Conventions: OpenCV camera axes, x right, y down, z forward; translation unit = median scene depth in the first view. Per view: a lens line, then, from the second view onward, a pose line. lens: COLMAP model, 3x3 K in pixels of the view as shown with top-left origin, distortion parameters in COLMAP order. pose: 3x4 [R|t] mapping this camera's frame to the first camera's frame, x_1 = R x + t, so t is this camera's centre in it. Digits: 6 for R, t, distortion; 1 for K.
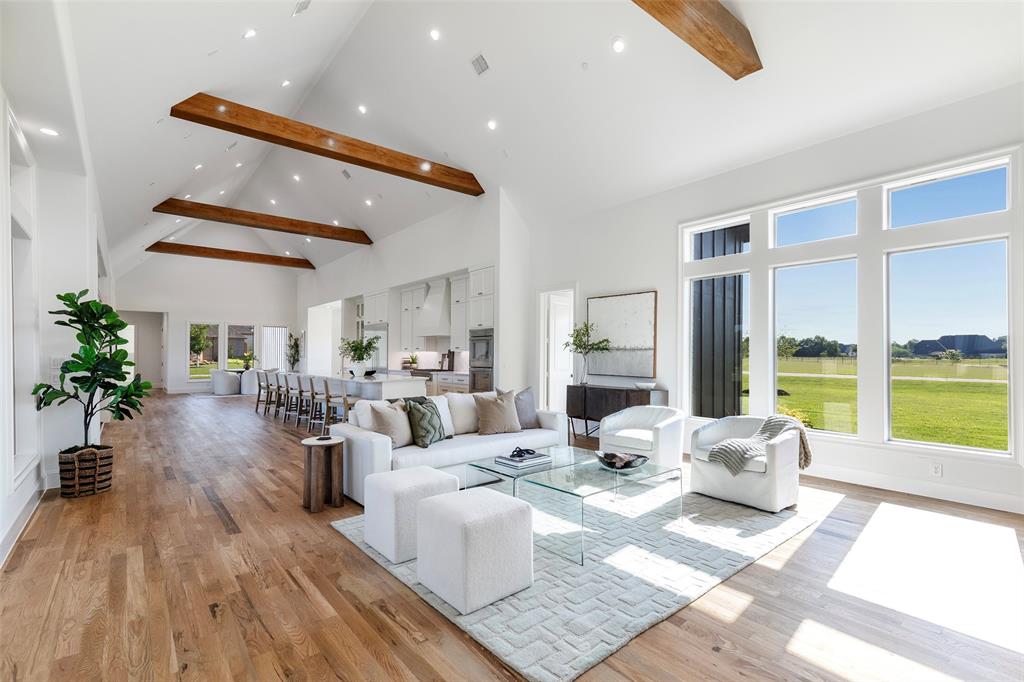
lens RADIAL K [[467.0, 0, 507.7], [0, 467.0, 347.5], [0, 0, 1]] dist [0.011601, -0.002981]
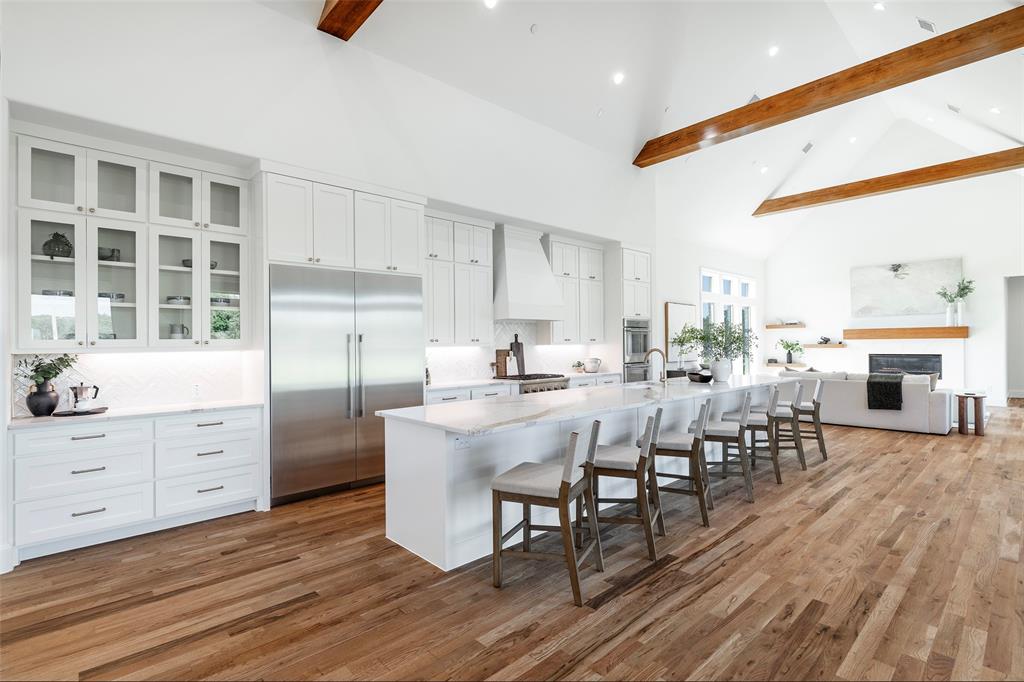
lens RADIAL K [[478.6, 0, 519.5], [0, 478.6, 352.7], [0, 0, 1]] dist [0.002846, -0.000224]
pose [[-0.065354, -0.015684, 0.997739, -0.953129], [-0.000509, 0.999877, 0.015685, 0.009614], [-0.997862, 0.000517, -0.065354, 1.295753]]
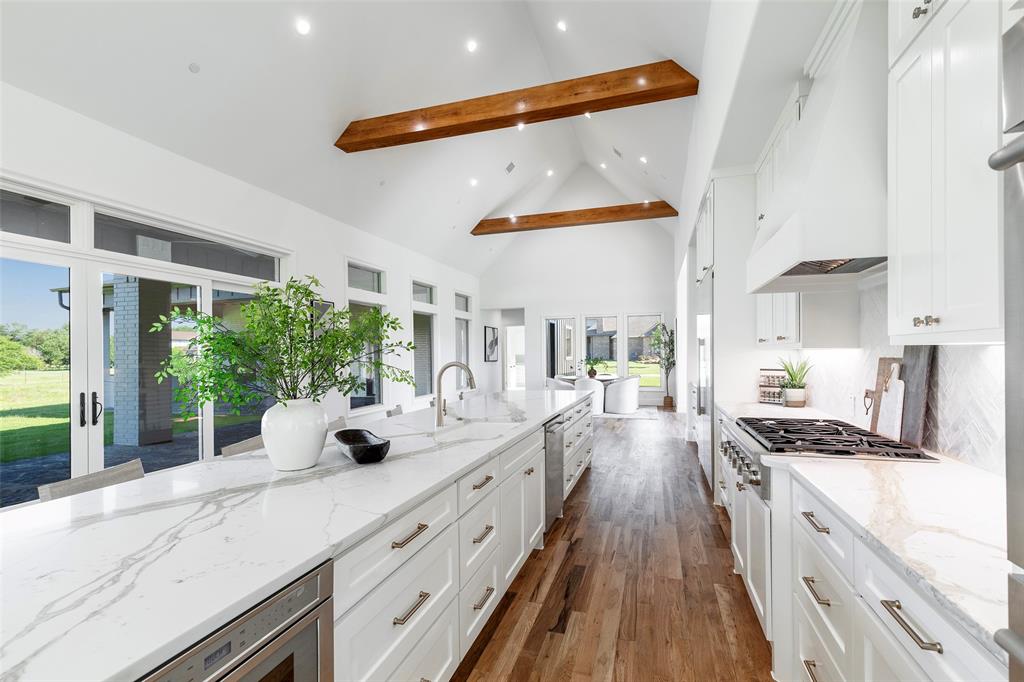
lens RADIAL K [[467.0, 0, 511.1], [0, 467.0, 355.1], [0, 0, 1]] dist [0.011601, -0.002981]
pose [[0.546349, -0.004086, -0.837547, -0.066647], [0.018166, 0.999811, 0.006972, 0.010606], [0.837360, -0.019025, 0.546320, 0.922959]]
